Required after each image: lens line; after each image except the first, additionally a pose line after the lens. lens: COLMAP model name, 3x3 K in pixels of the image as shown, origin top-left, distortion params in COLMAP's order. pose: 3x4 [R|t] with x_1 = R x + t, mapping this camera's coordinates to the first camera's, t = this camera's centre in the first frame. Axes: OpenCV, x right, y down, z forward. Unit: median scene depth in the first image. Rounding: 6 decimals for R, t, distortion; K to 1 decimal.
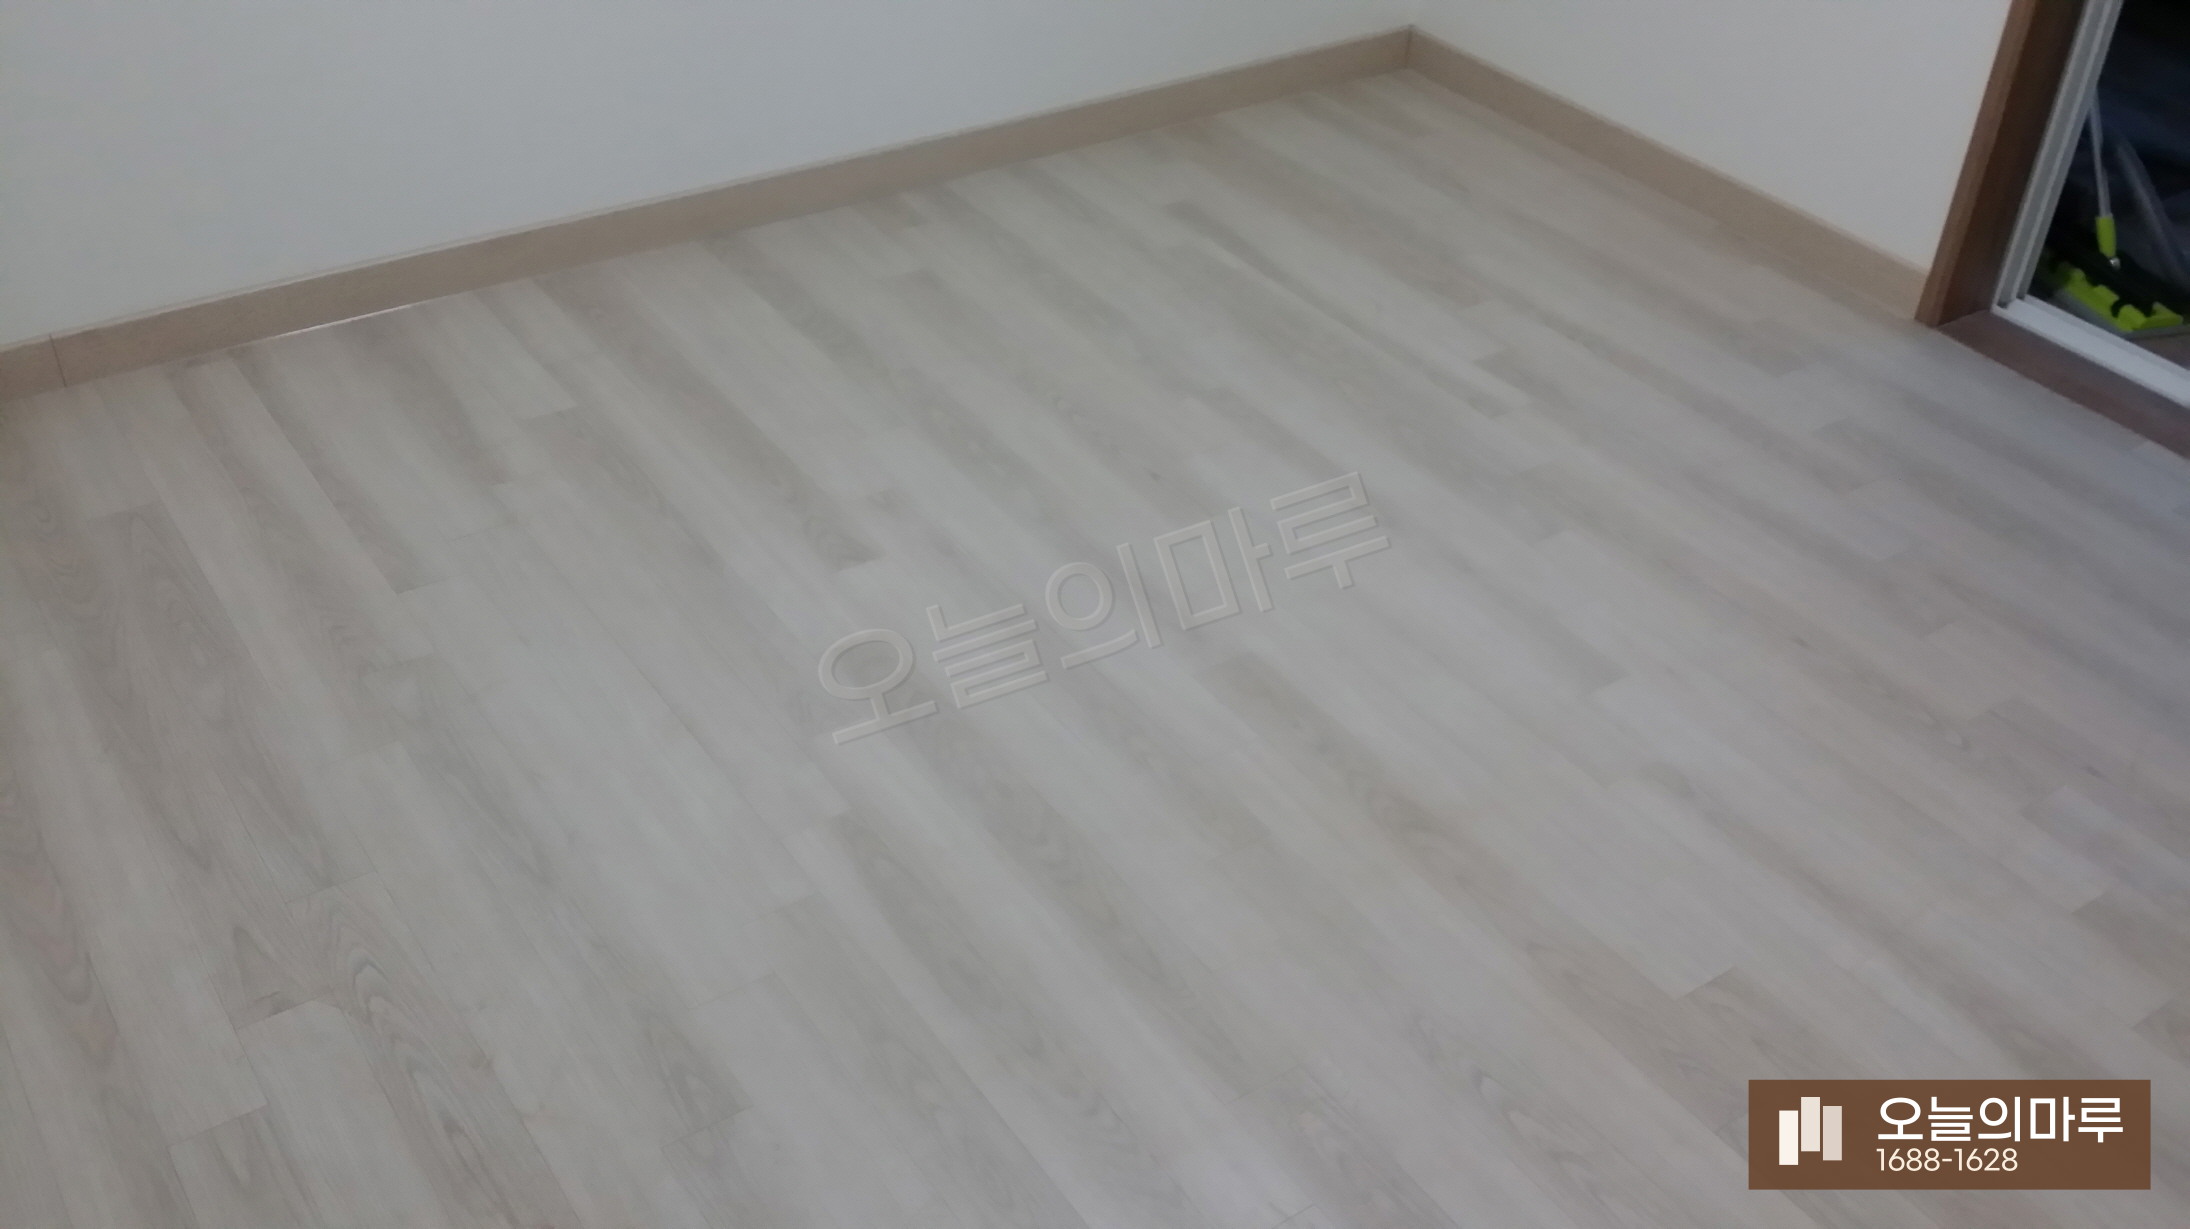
lens RADIAL K [[2009.4, 0, 1103.6], [0, 2009.4, 621.2], [0, 0, 1]] dist [0.123574, -0.329480]
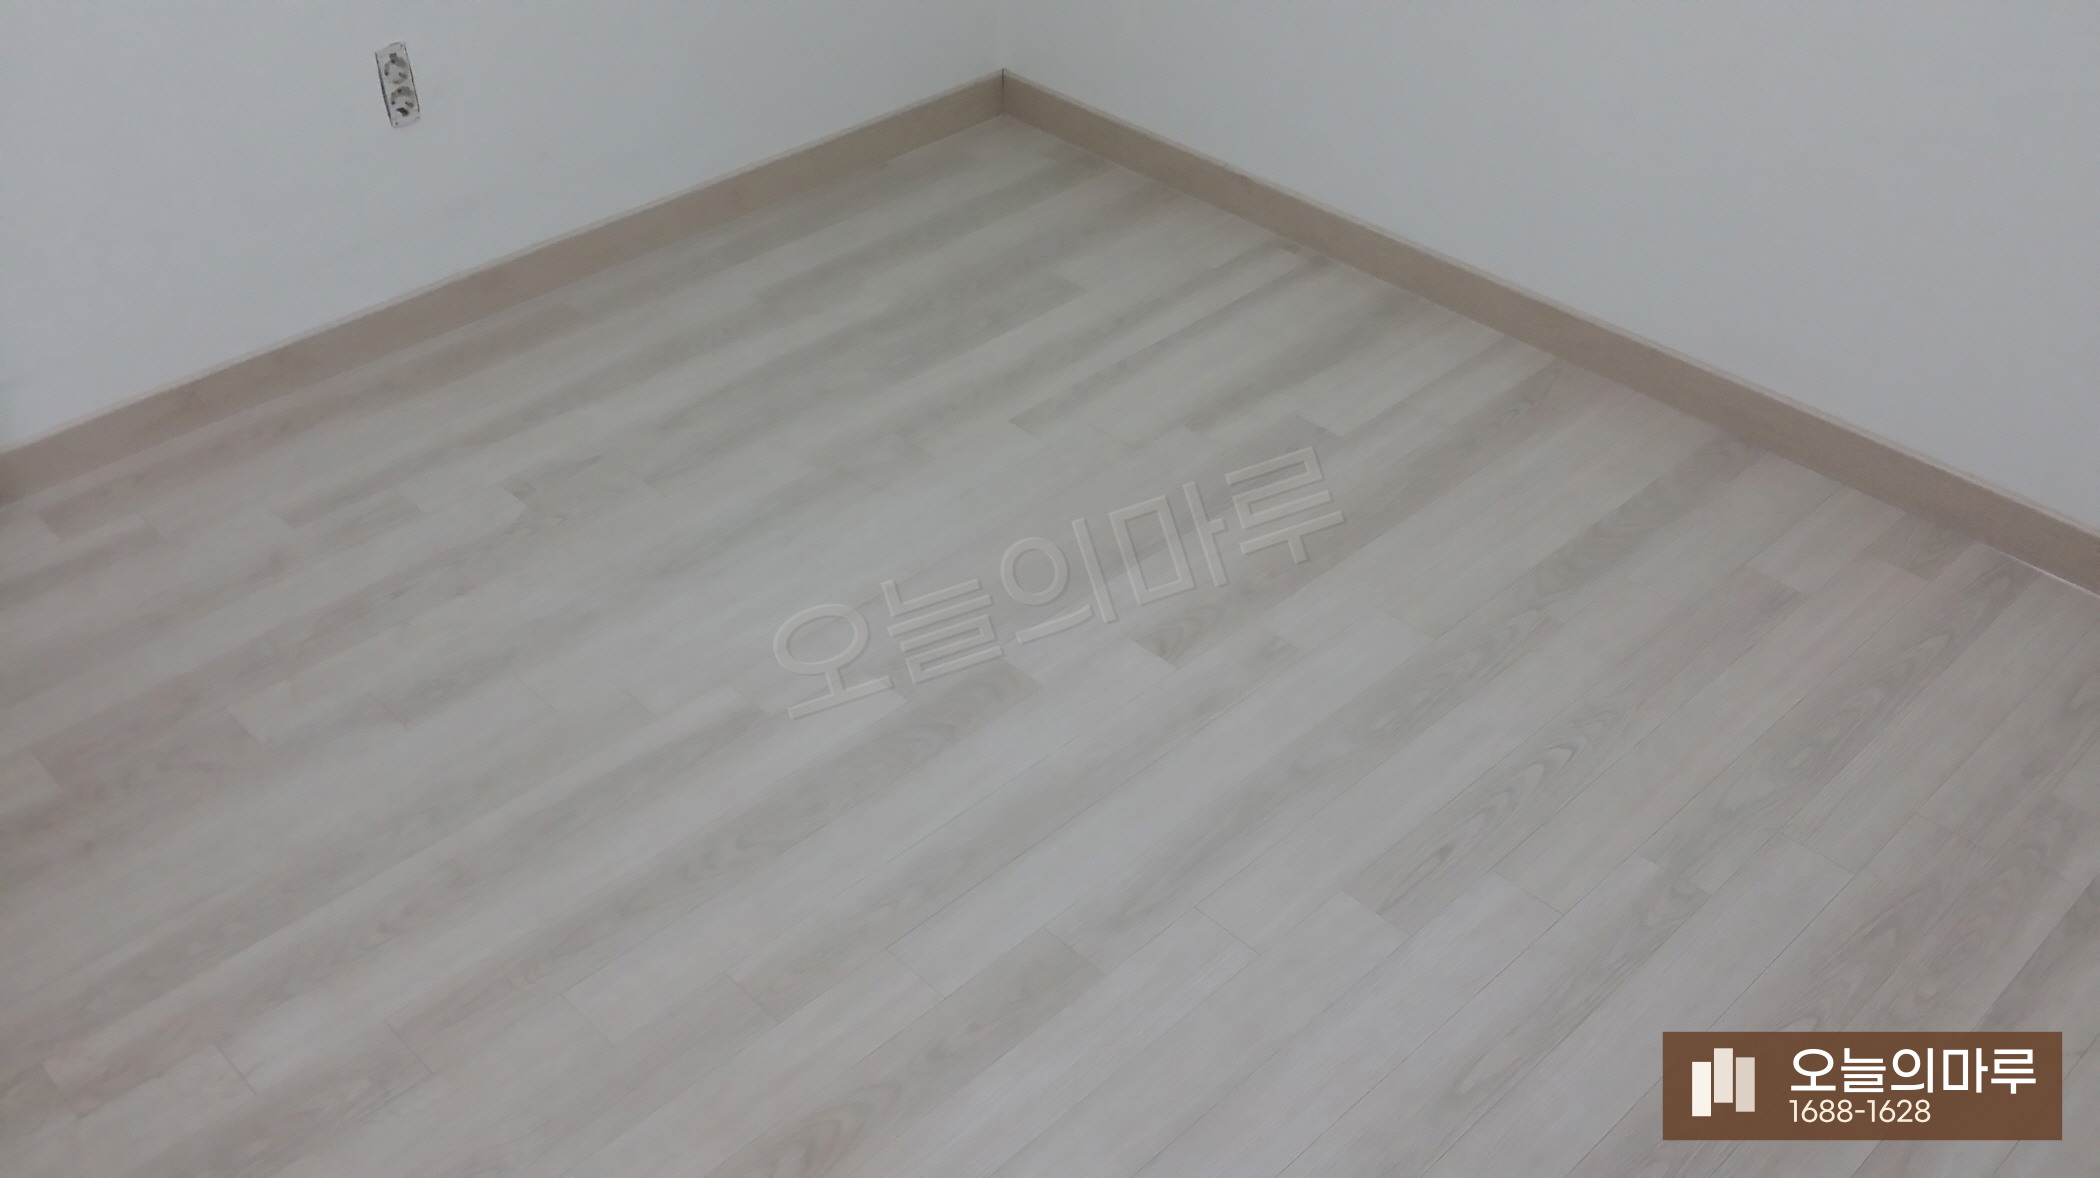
lens RADIAL K [[1926.8, 0, 1058.3], [0, 1926.8, 595.4], [0, 0, 1]] dist [0.123574, -0.329480]
pose [[0.175878, 0.570827, -0.802012, 0.632511], [-0.582948, 0.716894, 0.382407, -0.398643], [0.793246, 0.400275, 0.458848, 0.570254]]
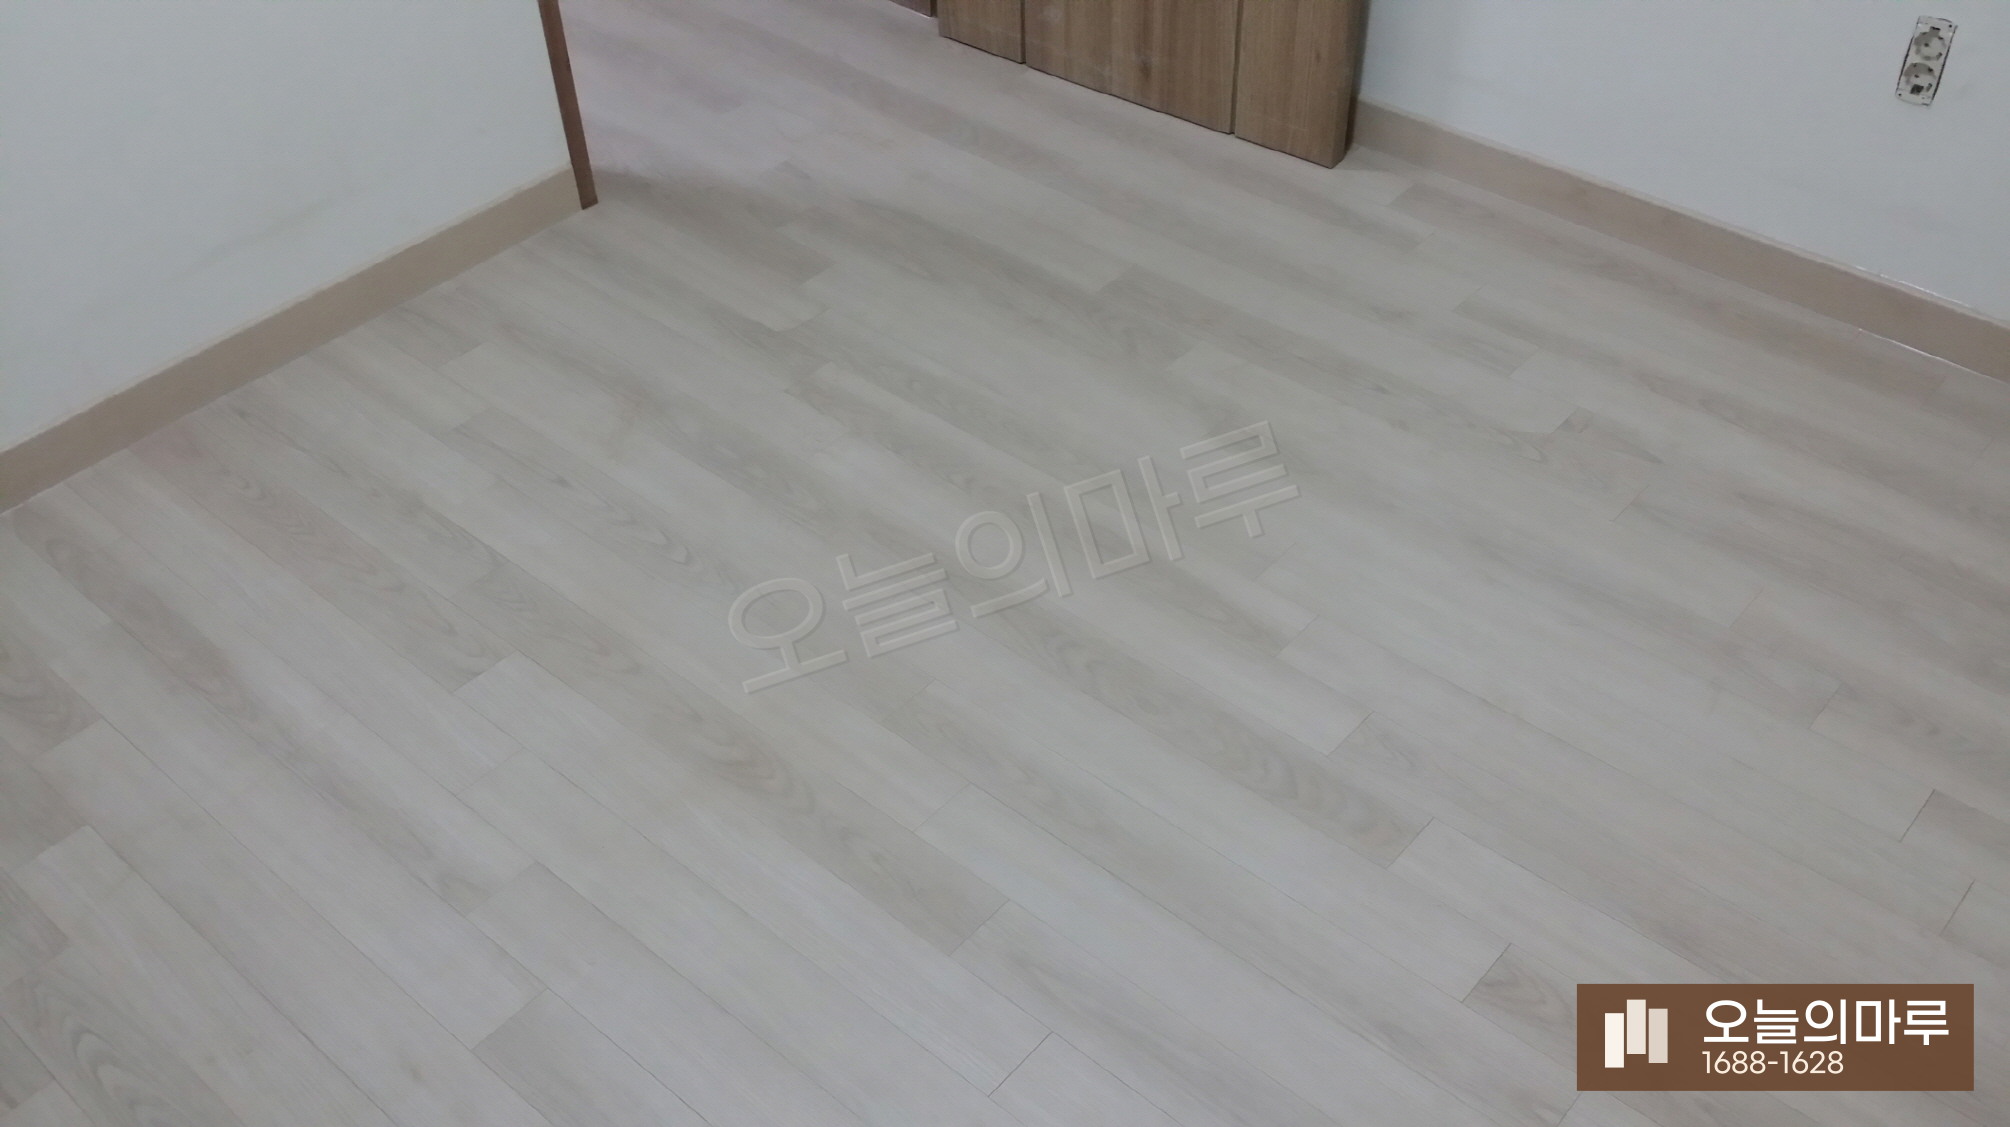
lens RADIAL K [[1844.2, 0, 1012.9], [0, 1844.2, 569.7], [0, 0, 1]] dist [0.123574, -0.329480]
pose [[-0.967916, 0.154420, -0.198223, 0.176118], [-0.160701, 0.226023, 0.960775, -0.751210], [0.193165, 0.961805, -0.193956, 1.022047]]
